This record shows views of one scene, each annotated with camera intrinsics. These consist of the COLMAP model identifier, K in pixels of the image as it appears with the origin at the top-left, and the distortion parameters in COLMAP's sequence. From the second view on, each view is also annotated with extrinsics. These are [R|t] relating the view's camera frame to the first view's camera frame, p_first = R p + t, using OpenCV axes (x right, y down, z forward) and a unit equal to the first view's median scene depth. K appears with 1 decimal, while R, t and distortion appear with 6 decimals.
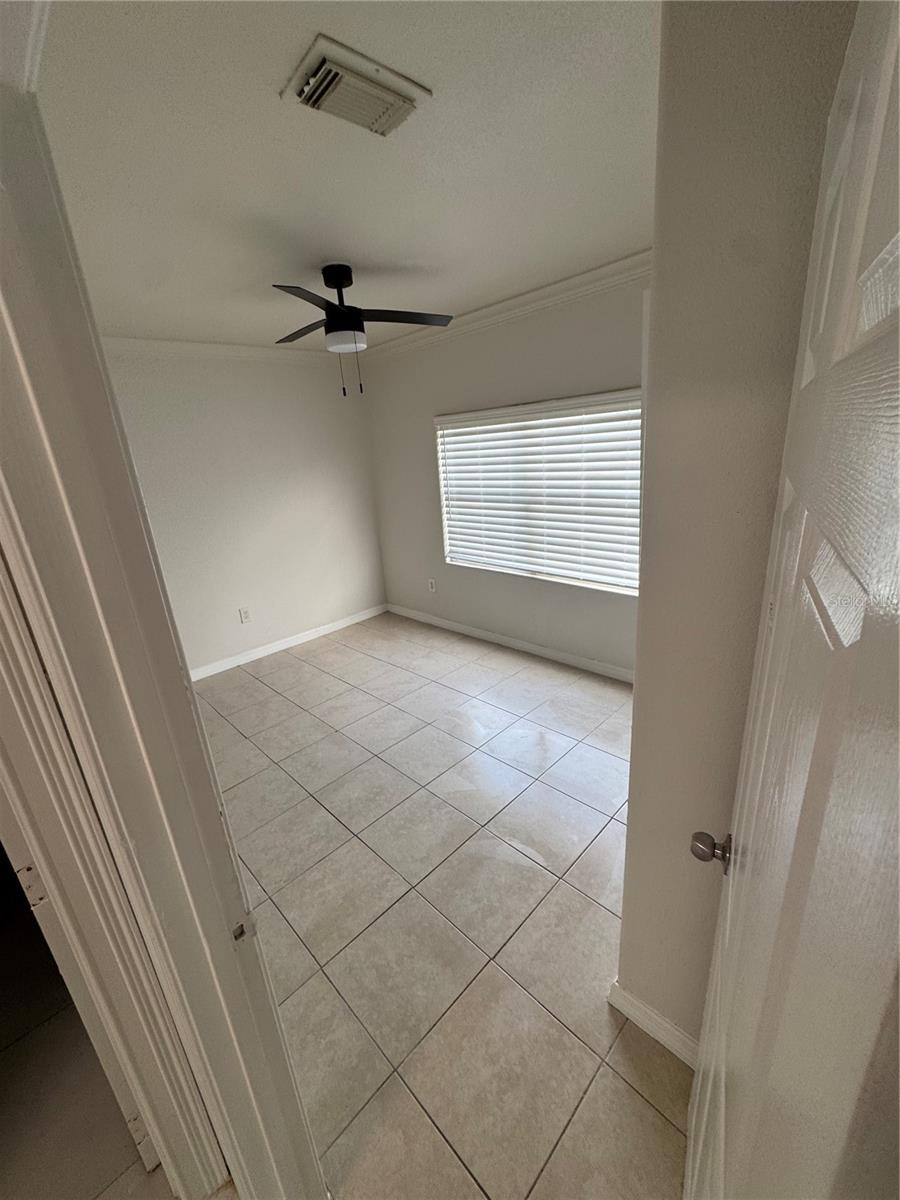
lens RADIAL K [[479.6, 0, 449.4], [0, 479.6, 599.8], [0, 0, 1]] dist [0.000087, -0.000143]
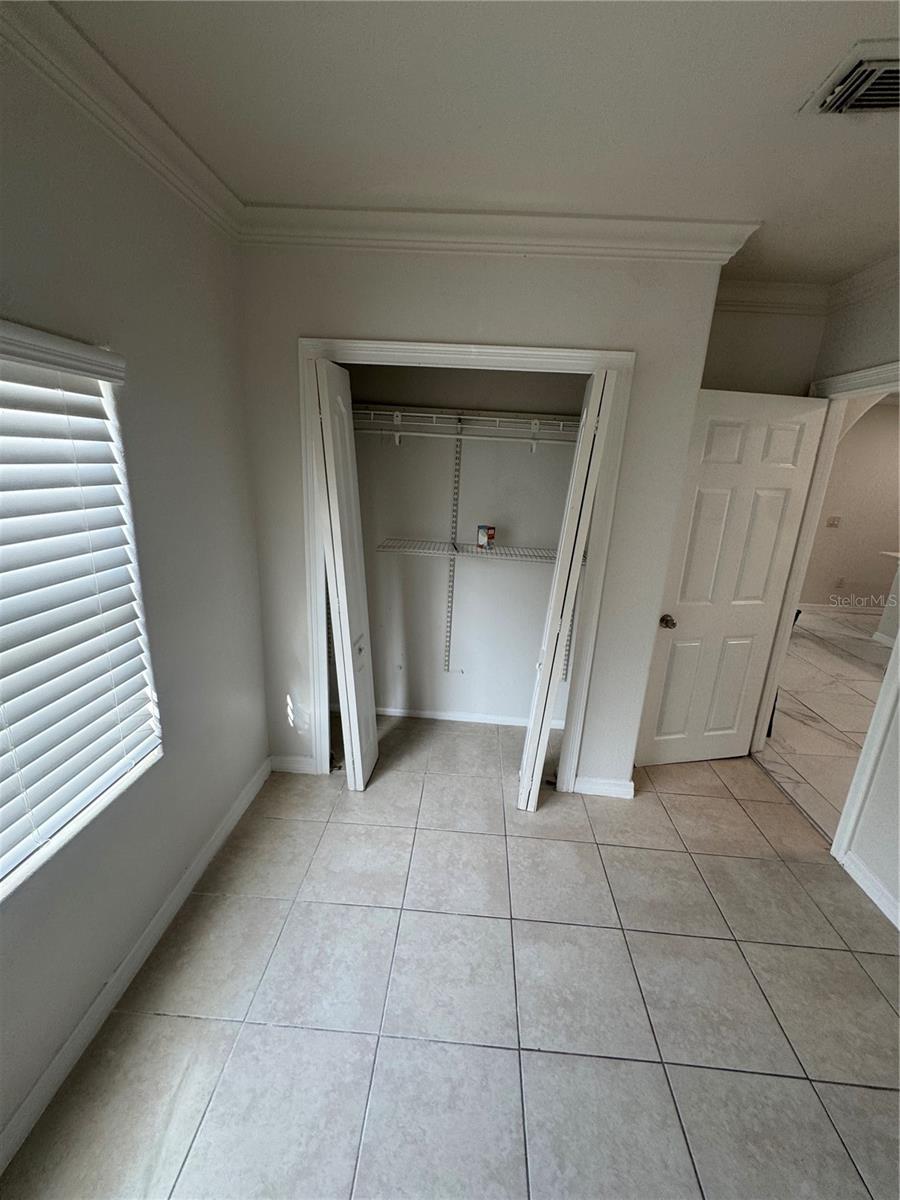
lens RADIAL K [[479.6, 0, 451.8], [0, 479.6, 598.4], [0, 0, 1]] dist [0.000087, -0.000143]
pose [[-0.675788, -0.160798, 0.719343, -0.295080], [0.229907, 0.881246, 0.412975, -0.545338], [-0.700324, 0.444466, -0.558566, 1.790468]]
